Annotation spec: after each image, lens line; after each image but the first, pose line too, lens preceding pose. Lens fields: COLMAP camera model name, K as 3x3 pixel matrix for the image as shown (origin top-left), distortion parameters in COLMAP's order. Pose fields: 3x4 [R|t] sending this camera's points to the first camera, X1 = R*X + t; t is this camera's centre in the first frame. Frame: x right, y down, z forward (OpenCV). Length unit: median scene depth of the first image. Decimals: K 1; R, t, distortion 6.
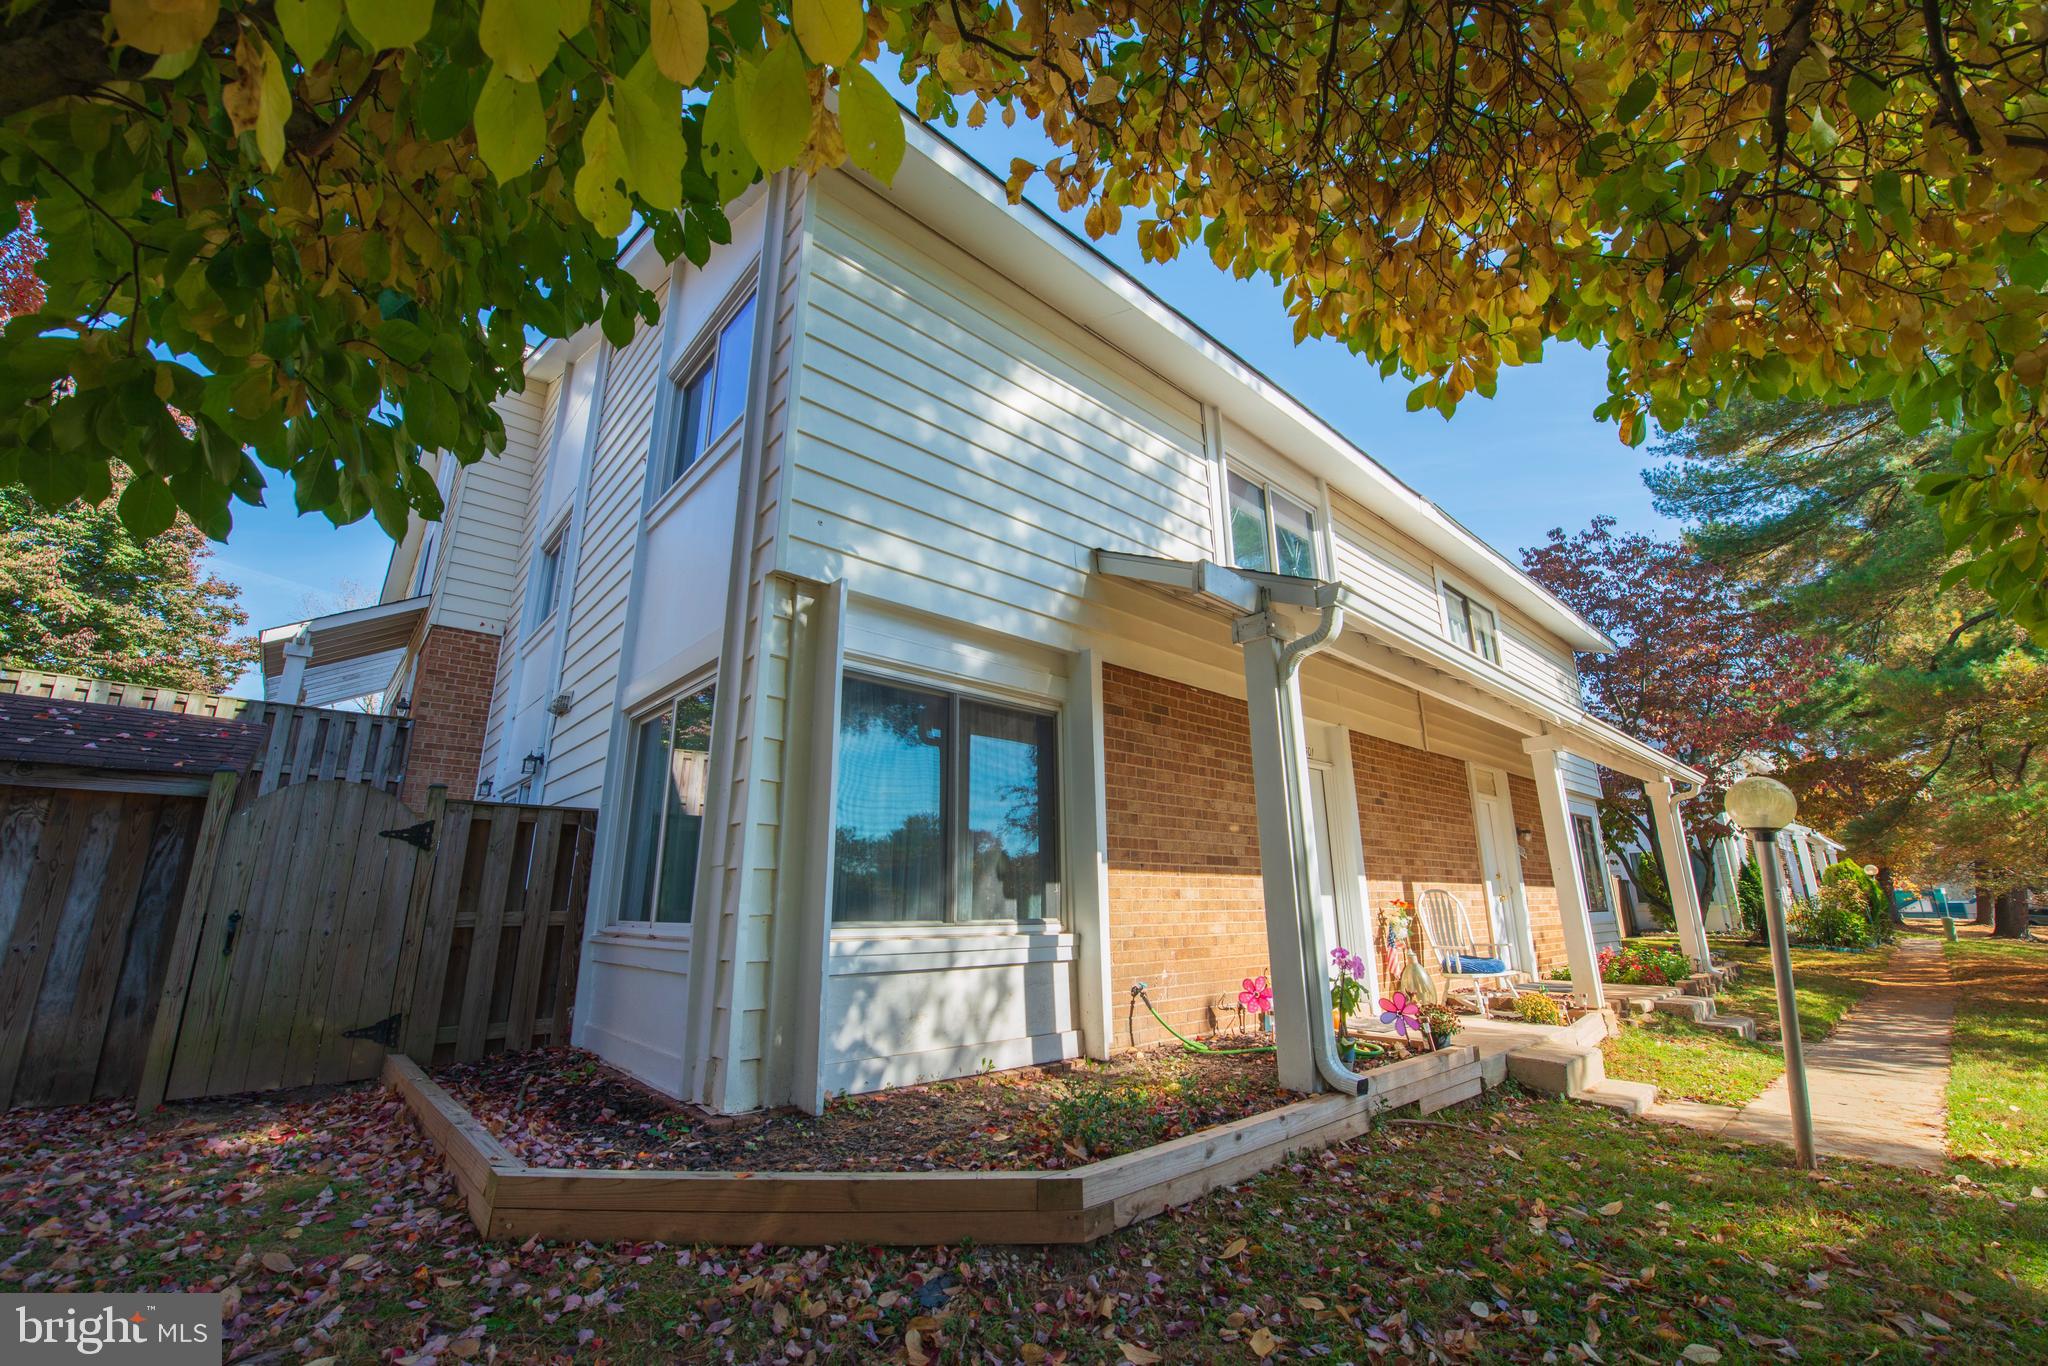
lens RADIAL K [[813.0, 0, 1032.2], [0, 813.0, 681.3], [0, 0, 1]] dist [-0.020416, -0.000444]
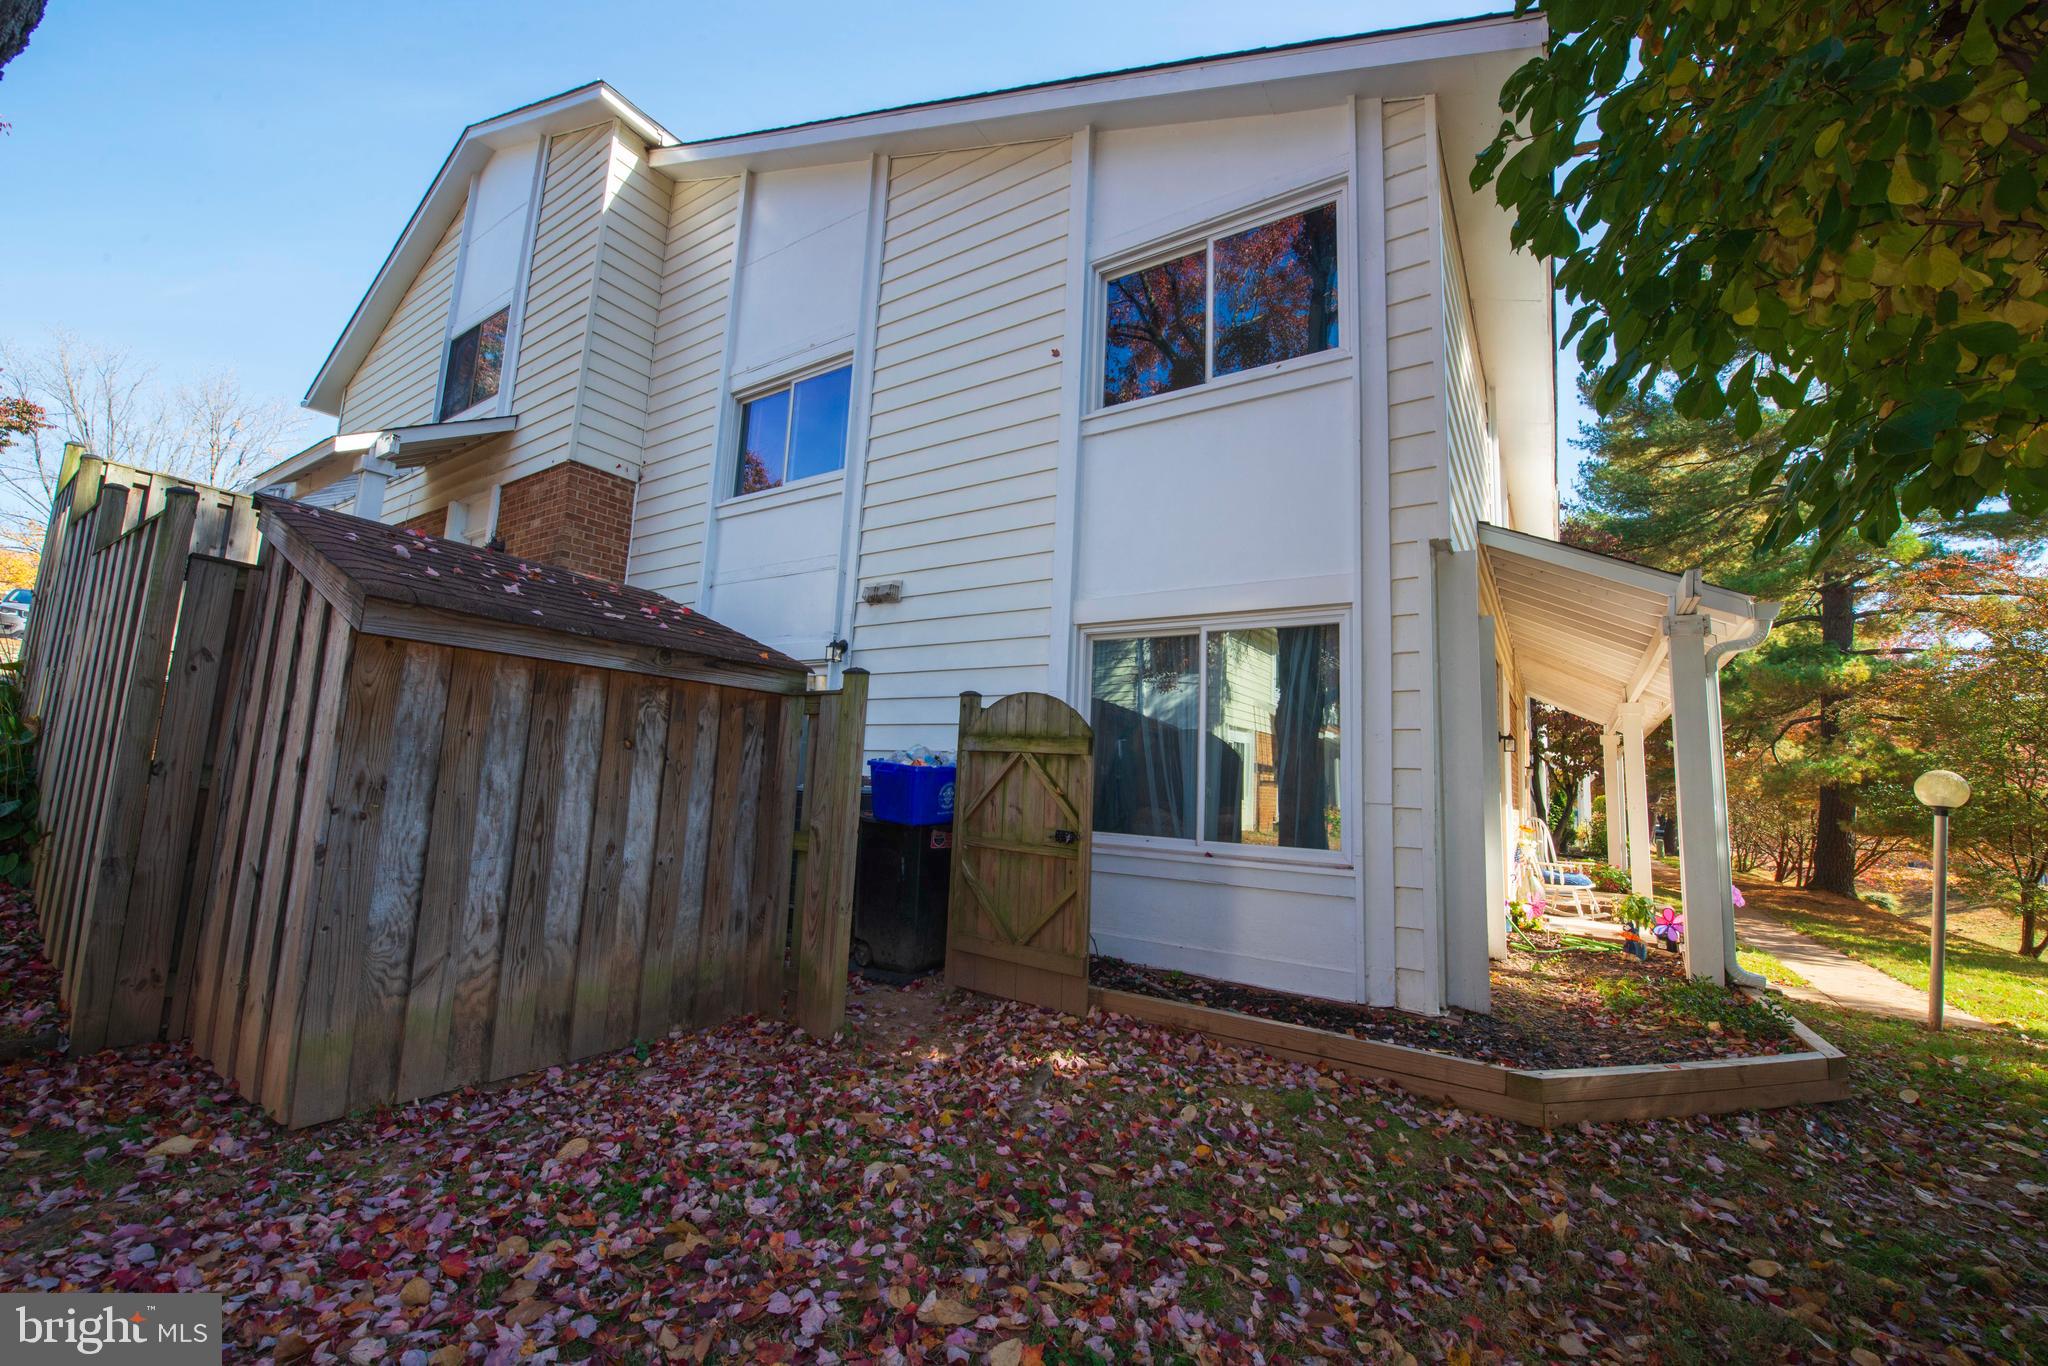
lens RADIAL K [[813.0, 0, 1032.2], [0, 813.0, 681.3], [0, 0, 1]] dist [-0.020416, -0.000444]
pose [[0.970550, 0.083674, 0.225900, -0.969771], [-0.115683, 0.984425, 0.132382, -0.020864], [-0.211305, -0.154616, 0.965113, 0.060678]]
